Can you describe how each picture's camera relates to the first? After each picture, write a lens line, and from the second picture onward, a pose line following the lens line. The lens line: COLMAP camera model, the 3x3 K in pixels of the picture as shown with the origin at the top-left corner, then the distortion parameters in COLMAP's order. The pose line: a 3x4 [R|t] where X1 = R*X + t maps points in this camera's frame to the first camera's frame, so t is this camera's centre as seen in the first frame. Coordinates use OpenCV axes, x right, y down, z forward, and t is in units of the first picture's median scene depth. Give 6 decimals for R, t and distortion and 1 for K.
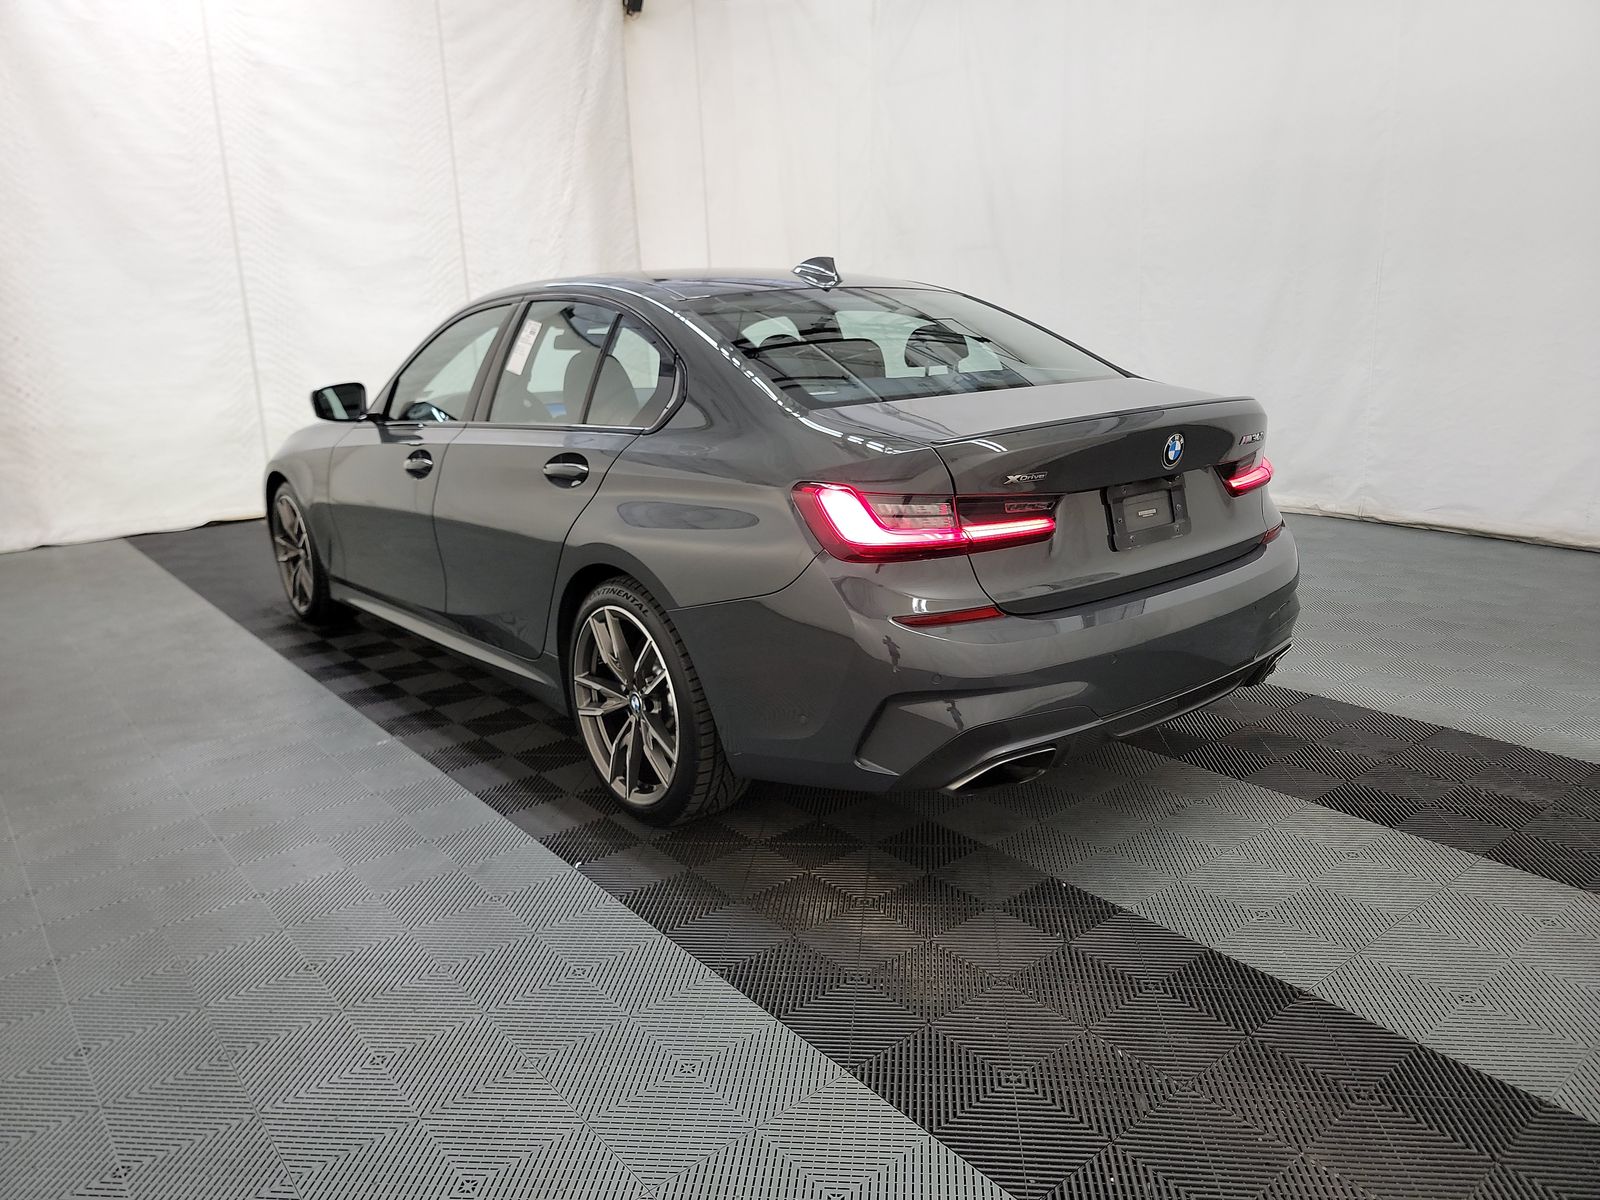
lens RADIAL K [[1128.3, 0, 845.8], [0, 1128.3, 599.1], [0, 0, 1]] dist [0.032071, -0.031637]
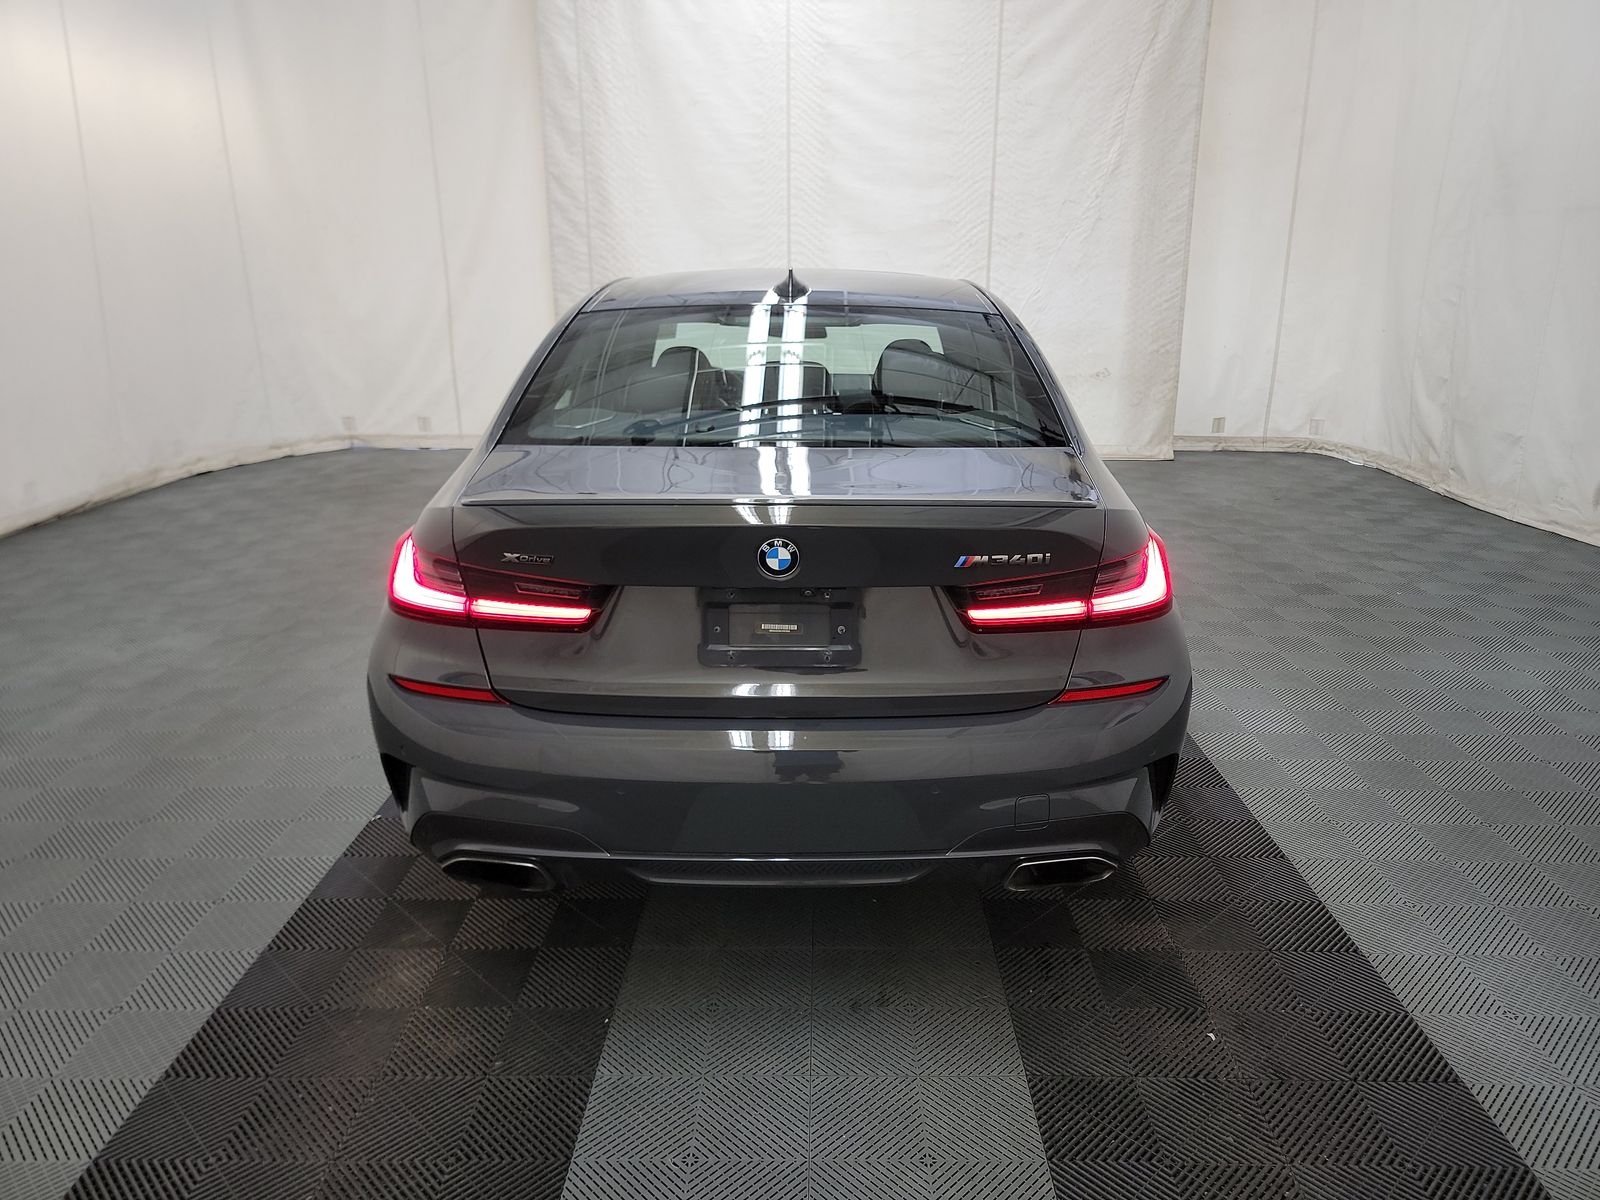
lens RADIAL K [[1142.5, 0, 800.0], [0, 1142.5, 600.0], [0, 0, 1]] dist [0.025859, -0.026559]
pose [[0.750401, 0.213755, -0.625466, 0.271137], [-0.182099, 0.976502, 0.115251, -0.066640], [0.635405, 0.027413, 0.771693, 0.134448]]
